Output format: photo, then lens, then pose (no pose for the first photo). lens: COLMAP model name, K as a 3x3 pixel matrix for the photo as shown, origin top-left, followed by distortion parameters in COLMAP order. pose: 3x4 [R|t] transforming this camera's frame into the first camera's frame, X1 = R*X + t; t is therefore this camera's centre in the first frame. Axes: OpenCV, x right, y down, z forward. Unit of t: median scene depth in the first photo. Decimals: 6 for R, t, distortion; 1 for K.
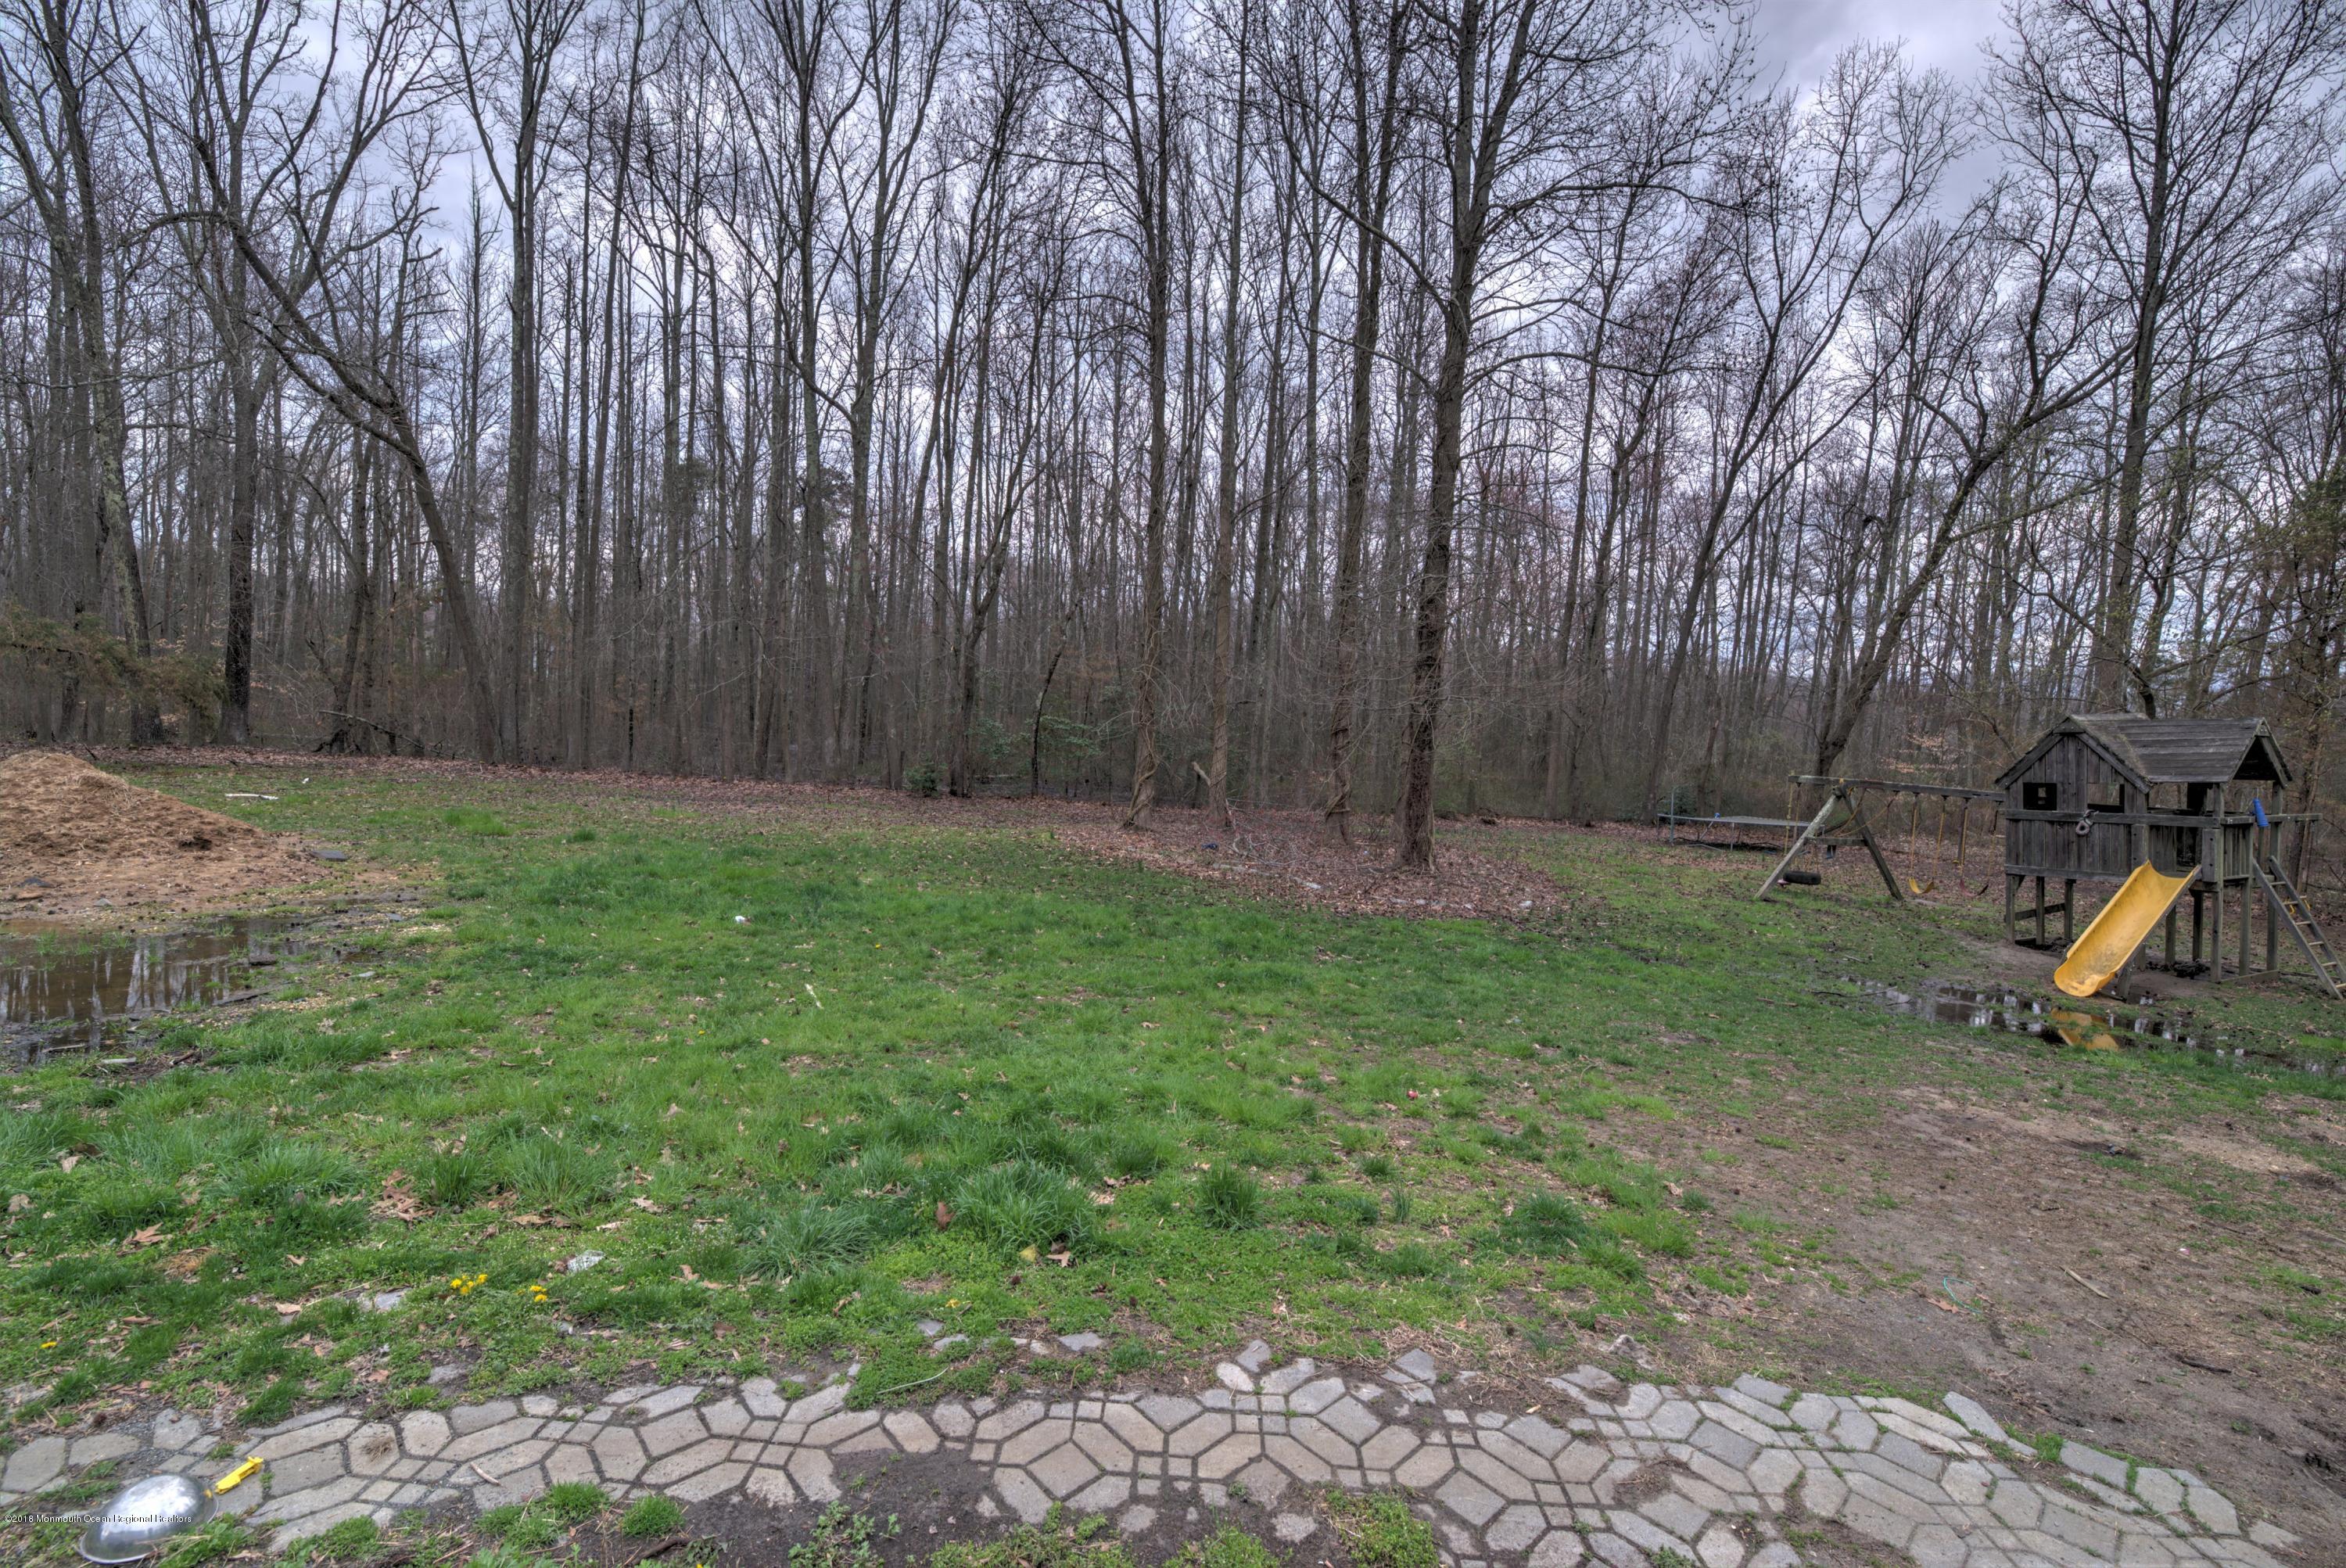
lens RADIAL K [[1010.2, 0, 1169.9], [0, 1010.2, 783.8], [0, 0, 1]] dist [0.007038, -0.011379]
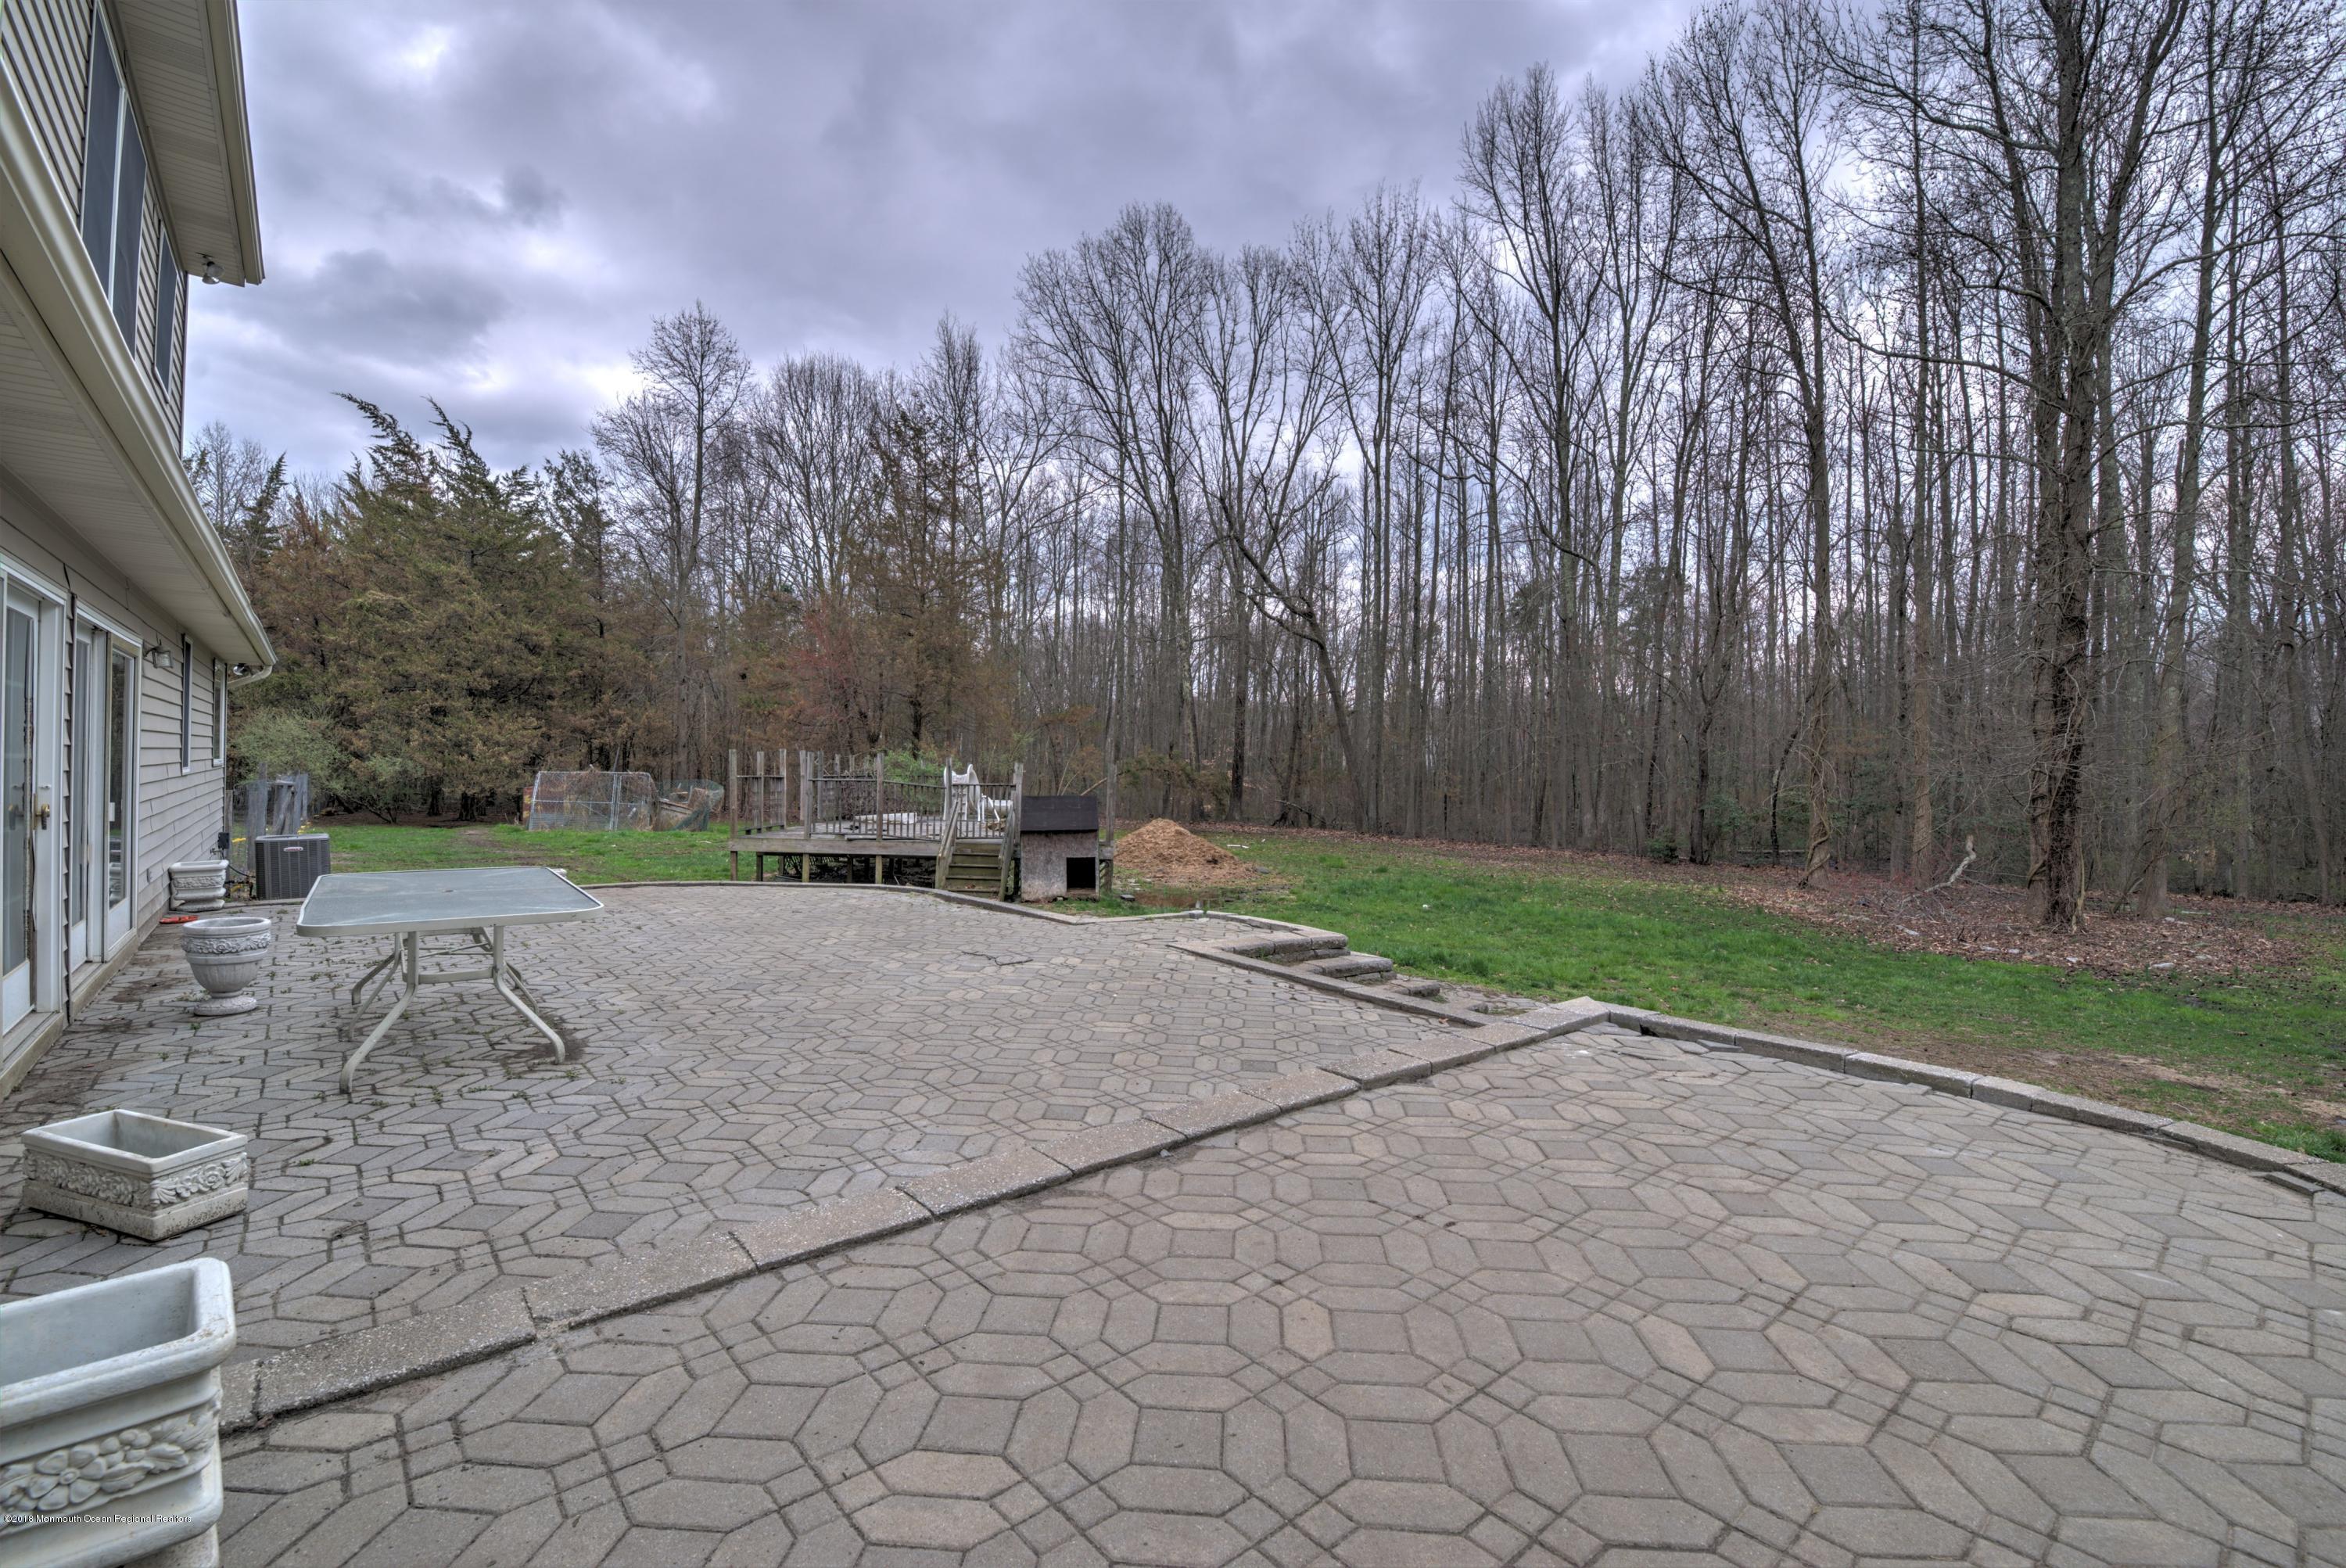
lens RADIAL K [[1010.2, 0, 1174.2], [0, 1010.2, 781.0], [0, 0, 1]] dist [0.007038, -0.011379]
pose [[0.684618, -0.034562, -0.728082, 0.231422], [-0.027828, 0.996908, -0.073490, 0.020888], [0.728371, 0.070573, 0.681539, -0.226395]]
